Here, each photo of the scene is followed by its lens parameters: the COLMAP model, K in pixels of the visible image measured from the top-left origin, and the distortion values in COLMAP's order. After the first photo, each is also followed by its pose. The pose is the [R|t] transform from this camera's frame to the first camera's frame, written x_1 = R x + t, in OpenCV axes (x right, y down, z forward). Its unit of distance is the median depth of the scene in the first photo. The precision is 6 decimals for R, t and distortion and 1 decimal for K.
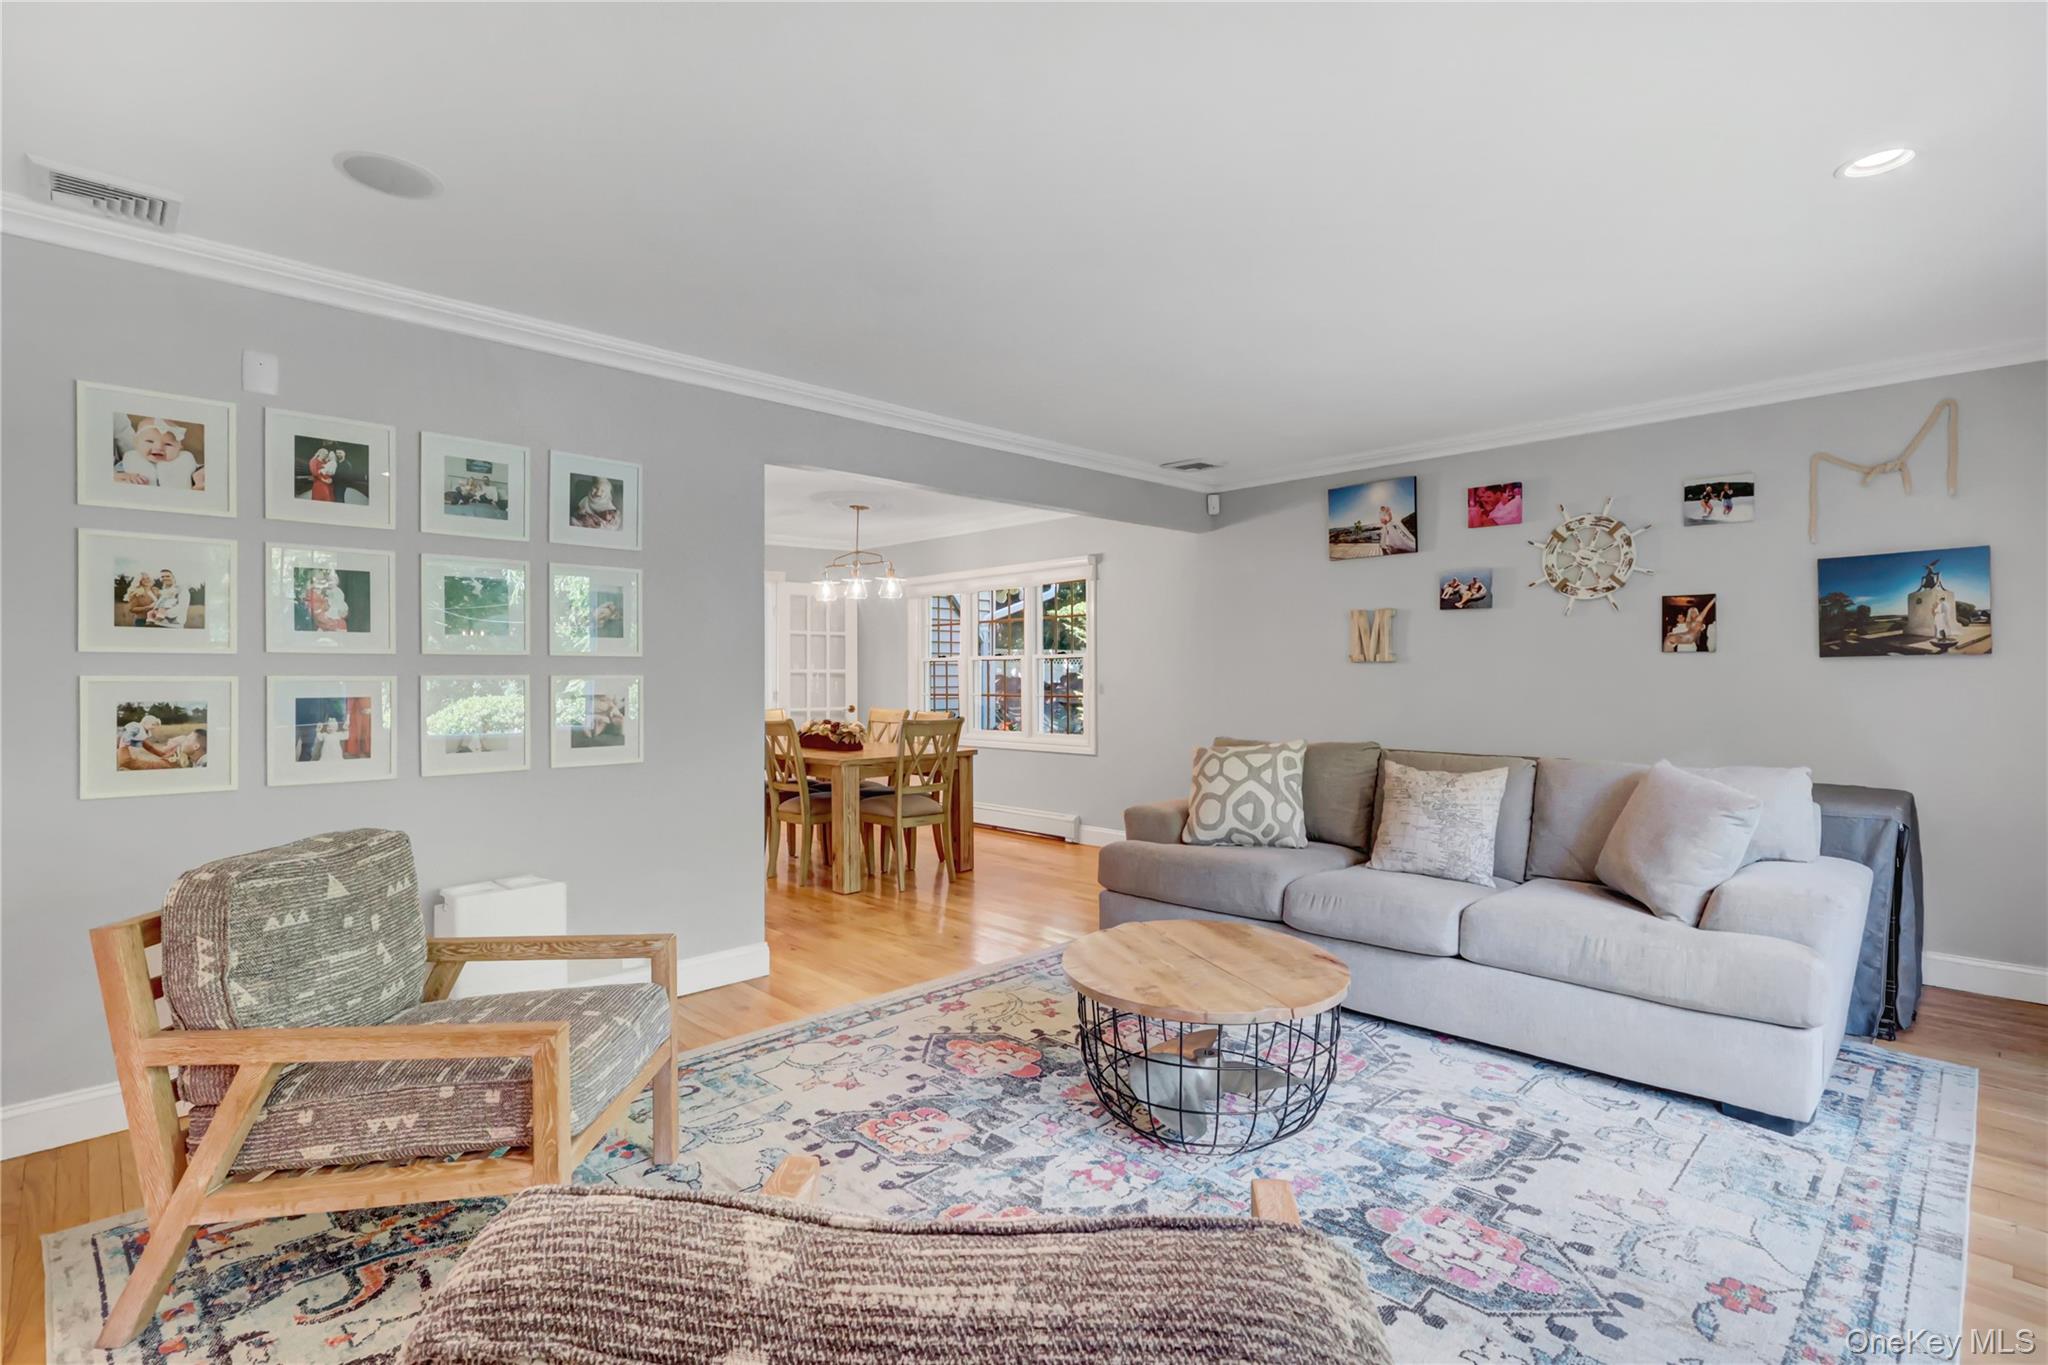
lens RADIAL K [[959.8, 0, 1022.1], [0, 959.8, 669.3], [0, 0, 1]] dist [0.001656, -0.000034]
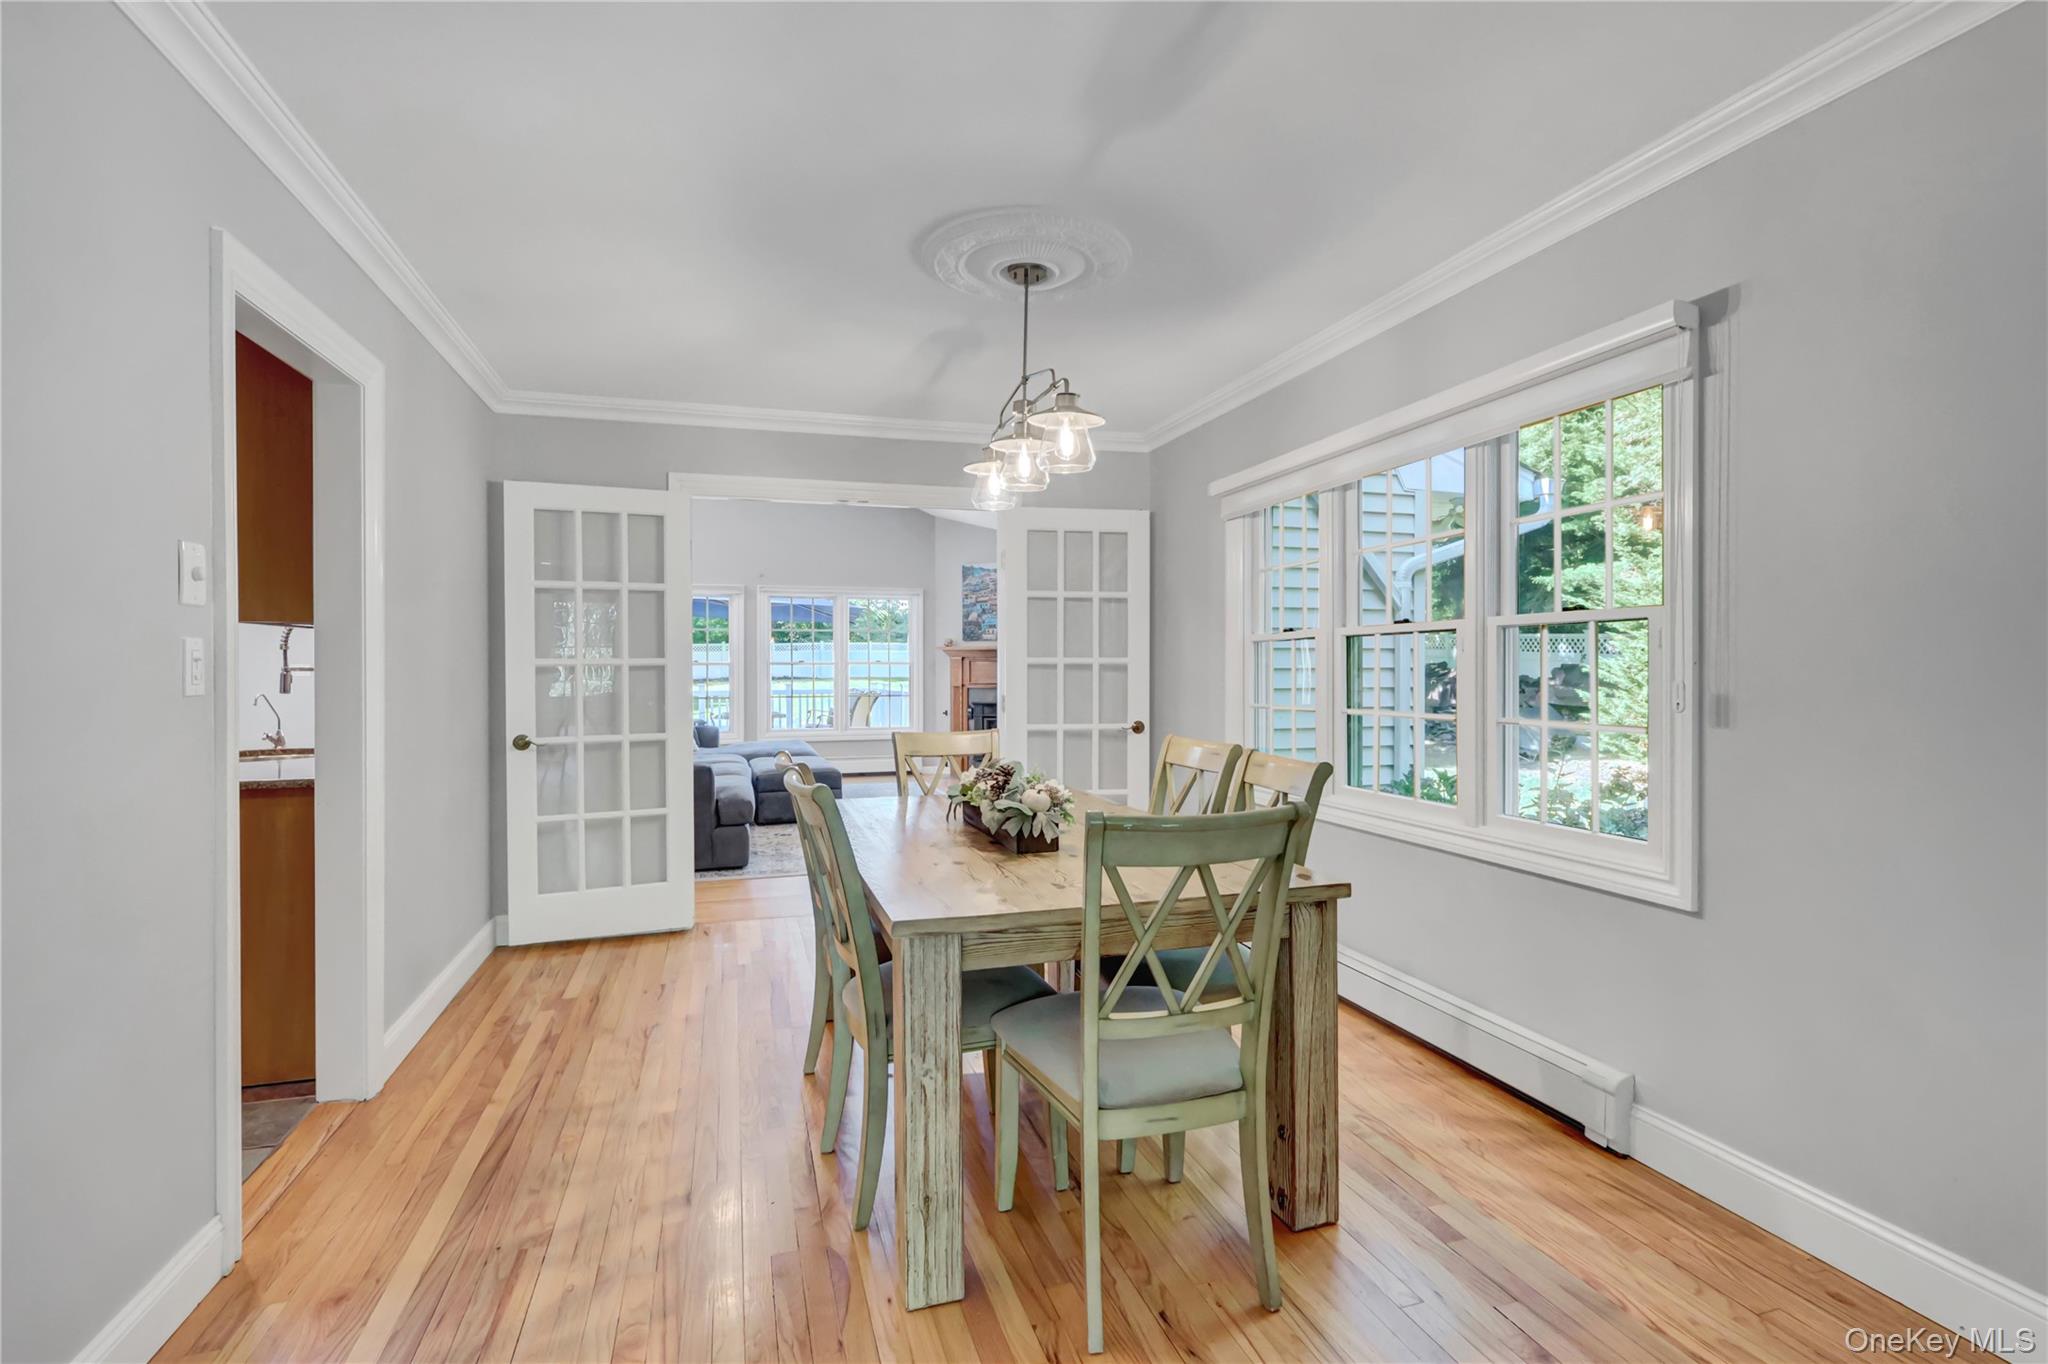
lens RADIAL K [[950.9, 0, 1029.3], [0, 950.9, 671.6], [0, 0, 1]] dist [0.001587, 0.000374]
pose [[0.894956, 0.004429, -0.446133, 0.016283], [0.002157, 0.999896, 0.014253, 0.000753], [0.446150, -0.013718, 0.894853, 0.564228]]
